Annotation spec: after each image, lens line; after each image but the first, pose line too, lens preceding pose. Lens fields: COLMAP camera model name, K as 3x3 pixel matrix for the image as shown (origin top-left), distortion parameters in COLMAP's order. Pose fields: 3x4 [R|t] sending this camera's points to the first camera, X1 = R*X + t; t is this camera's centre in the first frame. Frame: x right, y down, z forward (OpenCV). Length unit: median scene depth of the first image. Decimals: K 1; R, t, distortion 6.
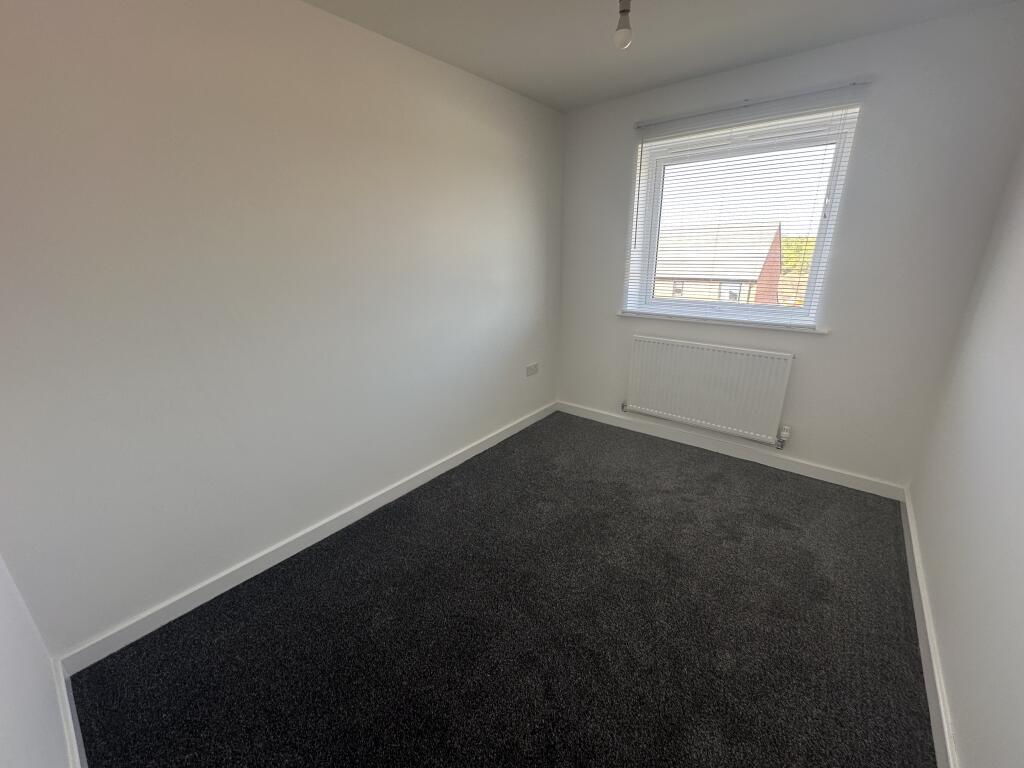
lens RADIAL K [[406.6, 0, 512.0], [0, 406.6, 384.0], [0, 0, 1]] dist [0.002592, 0.000330]
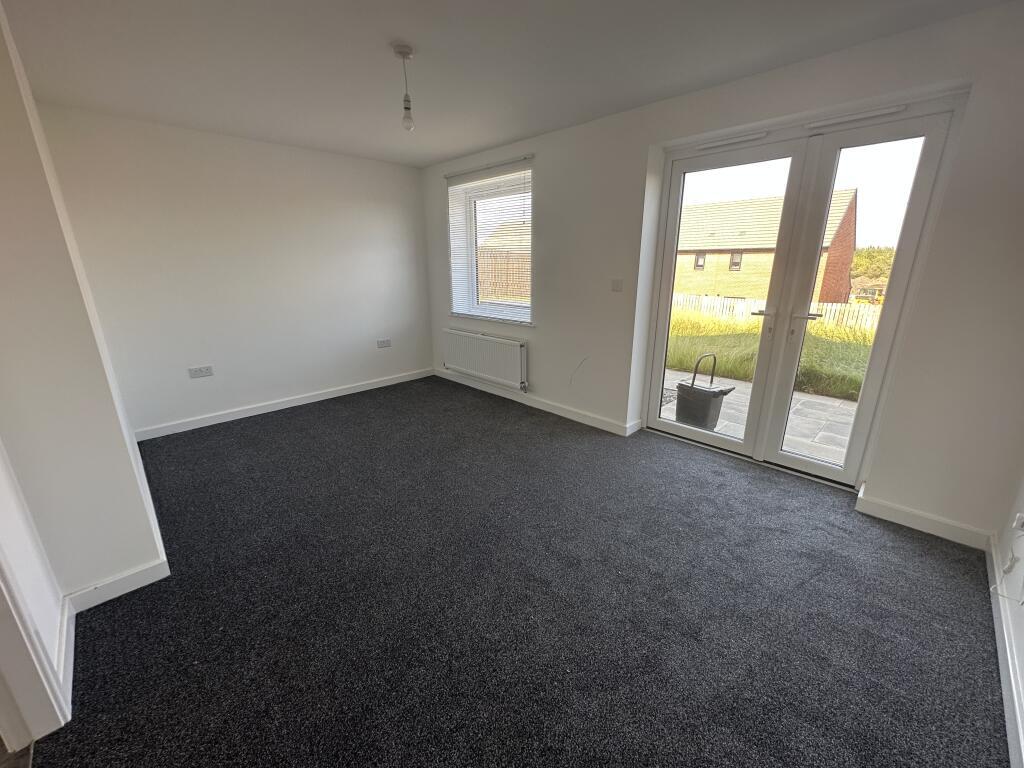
lens RADIAL K [[412.3, 0, 512.0], [0, 412.3, 384.0], [0, 0, 1]] dist [0.080616, -0.000060]
pose [[0.993687, 0.045101, -0.102727, 0.983906], [-0.048045, 0.998497, -0.026360, 0.221622], [0.101383, 0.031129, 0.994360, -0.664216]]
